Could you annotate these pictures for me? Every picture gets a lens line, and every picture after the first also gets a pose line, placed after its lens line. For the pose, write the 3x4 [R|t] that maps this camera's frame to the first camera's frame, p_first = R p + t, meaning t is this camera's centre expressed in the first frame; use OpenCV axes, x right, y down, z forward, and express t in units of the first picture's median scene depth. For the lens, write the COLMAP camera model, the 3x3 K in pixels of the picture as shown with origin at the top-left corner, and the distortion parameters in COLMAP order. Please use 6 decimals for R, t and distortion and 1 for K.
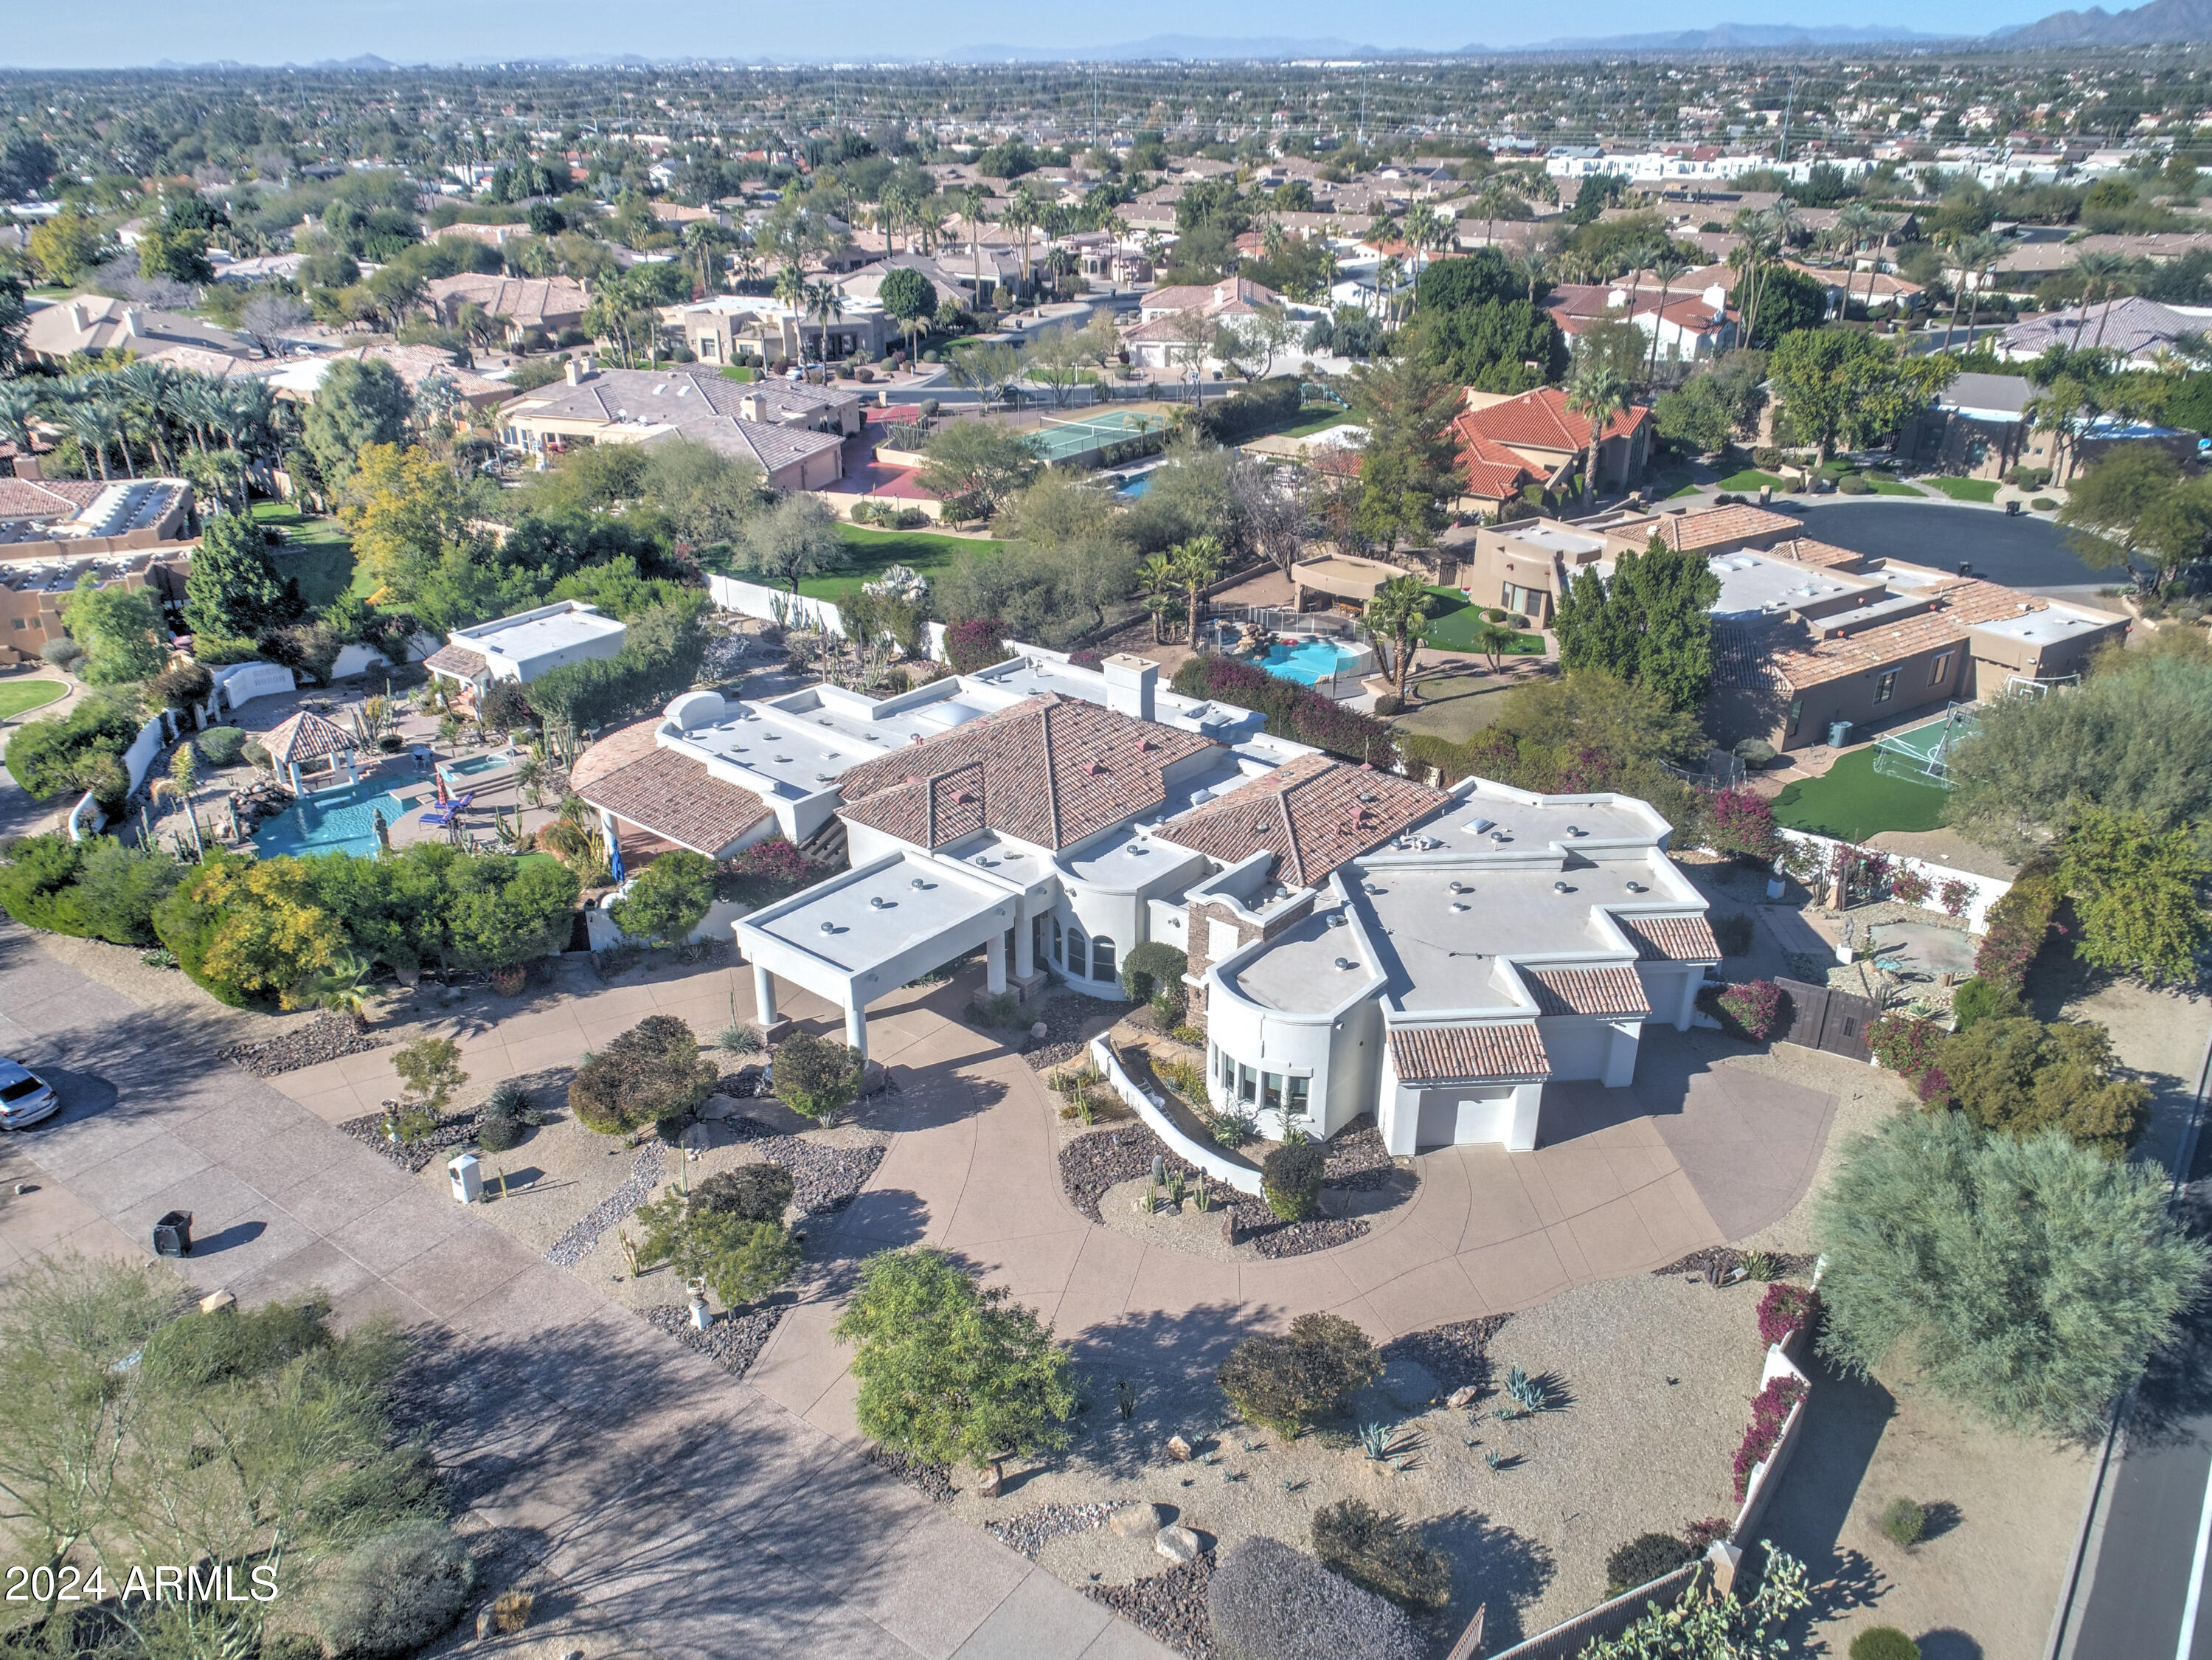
lens RADIAL K [[1662.2, 0, 1107.4], [0, 1662.2, 842.9], [0, 0, 1]] dist [0.000445, -0.001653]
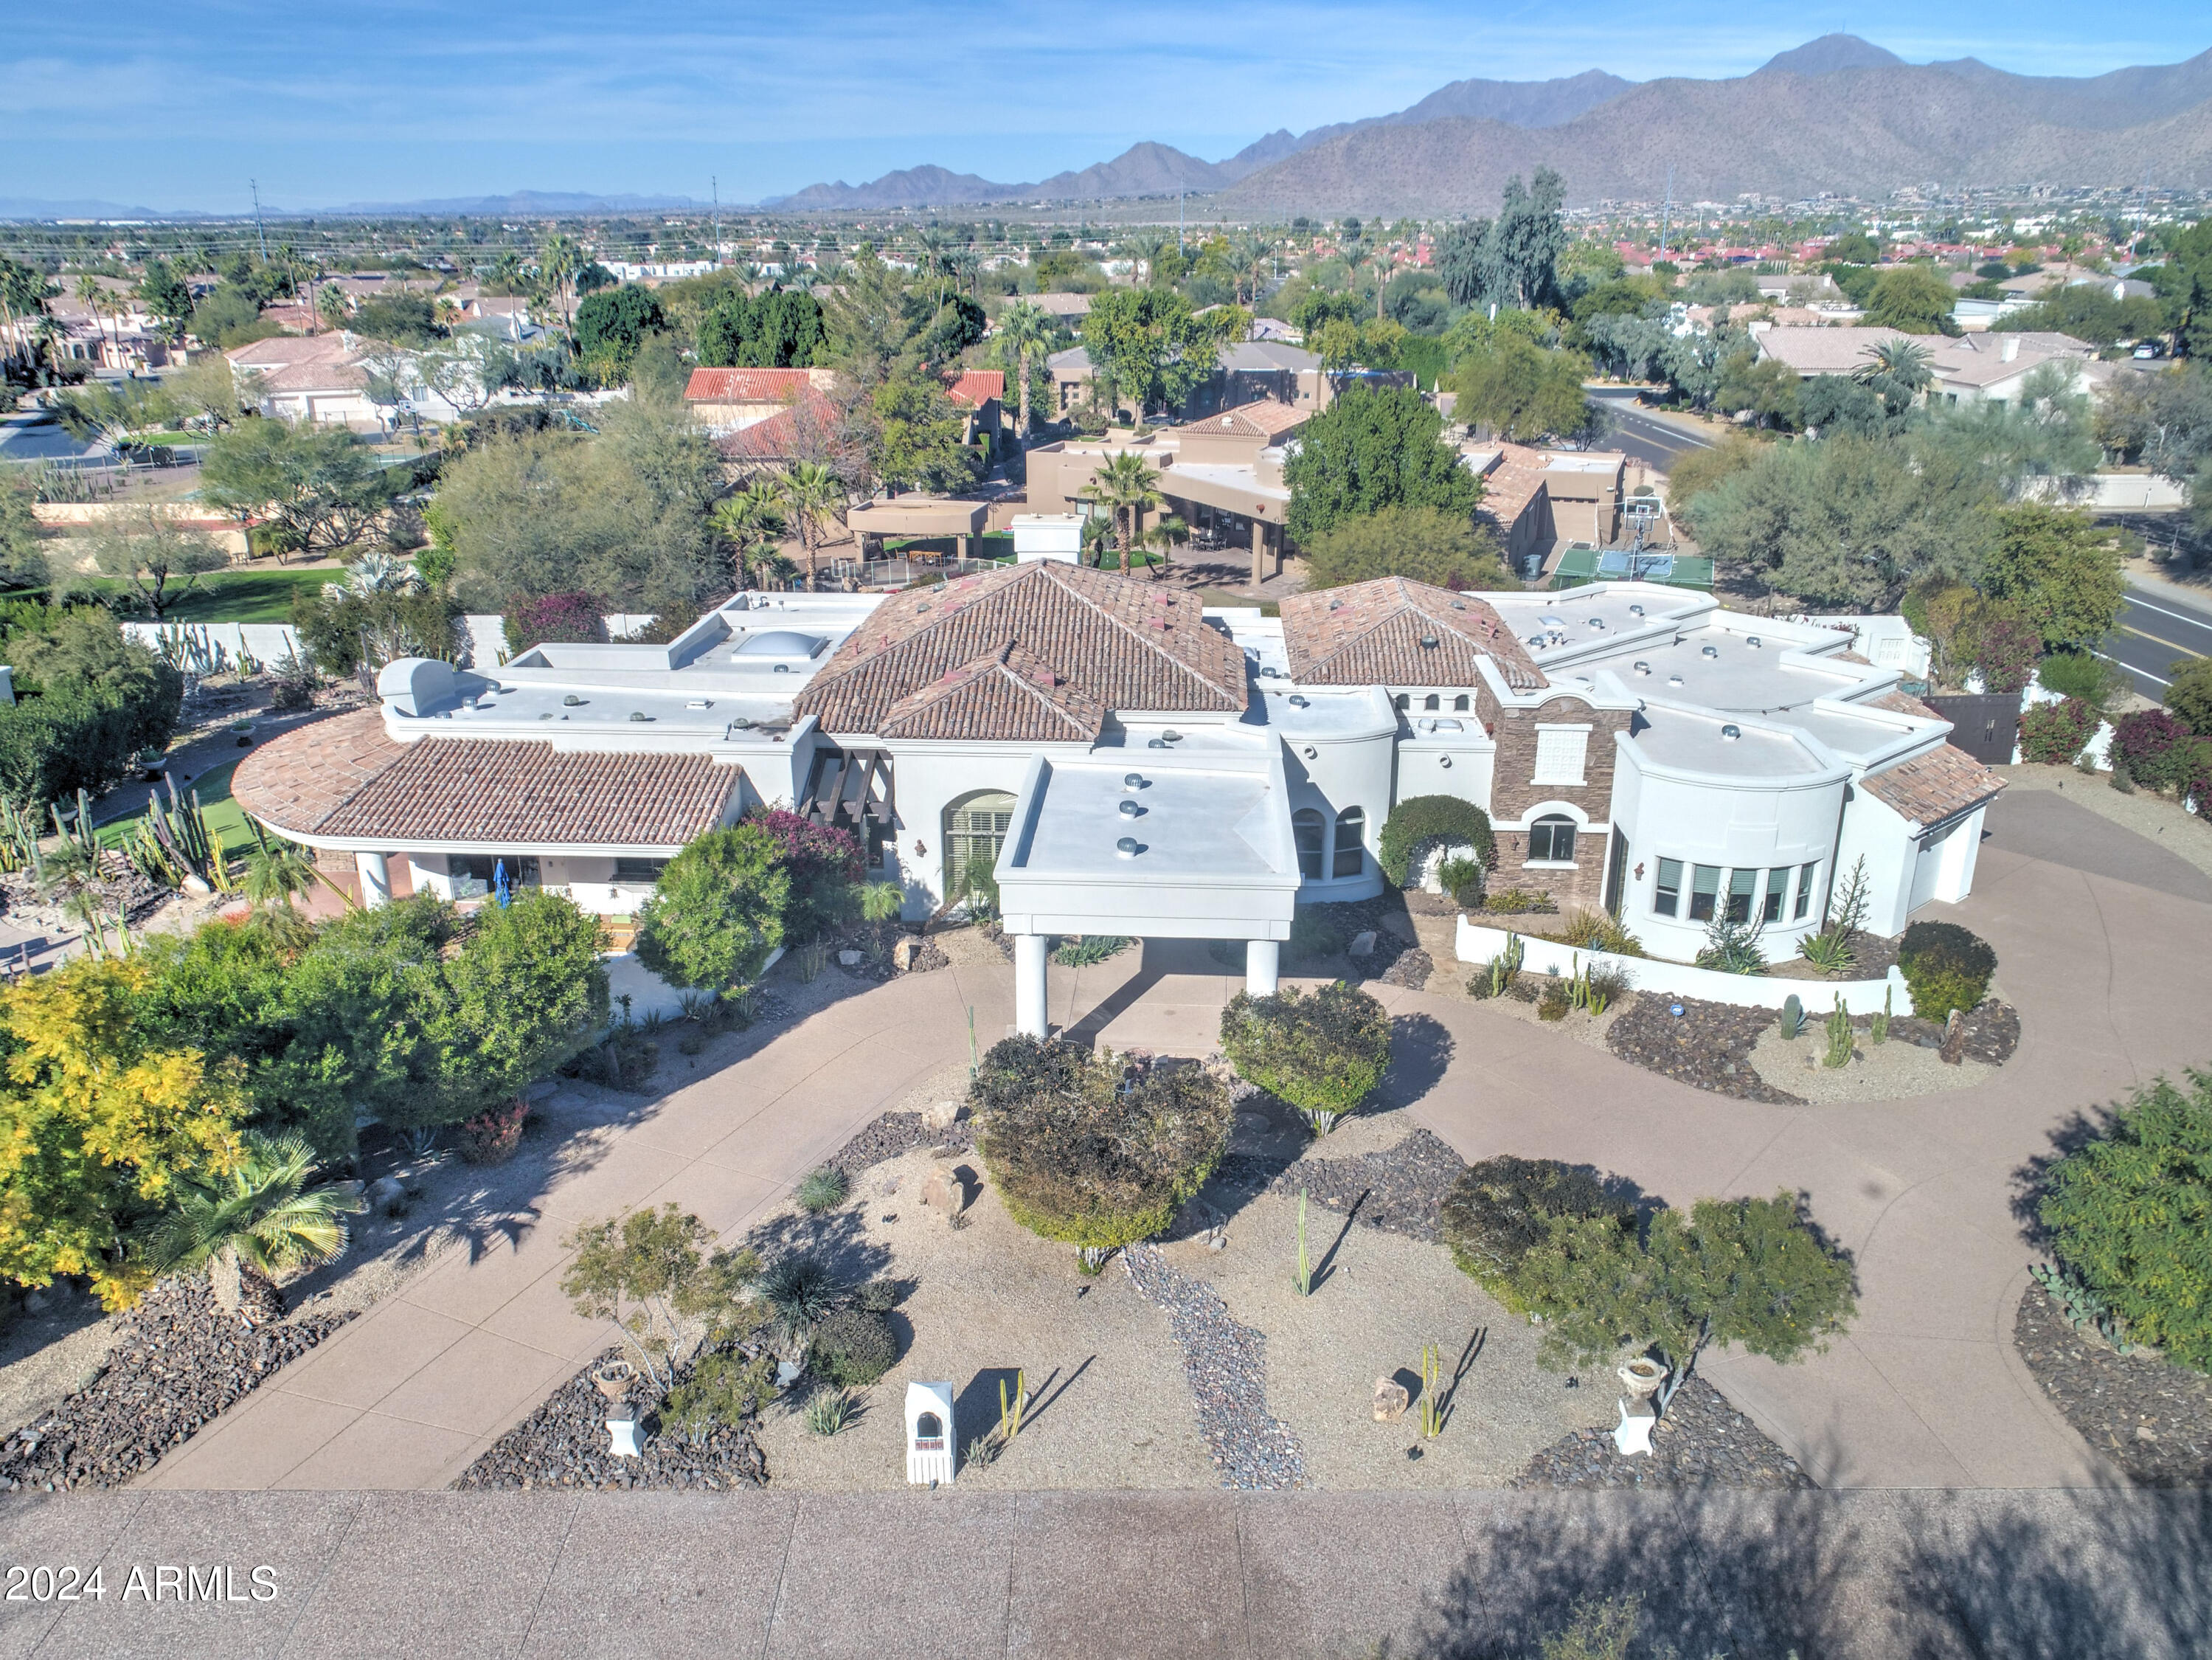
lens RADIAL K [[1662.2, 0, 1107.4], [0, 1662.2, 842.9], [0, 0, 1]] dist [0.000445, -0.001653]
pose [[0.802416, -0.205424, 0.560294, -0.356483], [0.251609, 0.967813, -0.005503, 0.035363], [-0.541129, 0.145391, 0.828276, 0.346071]]
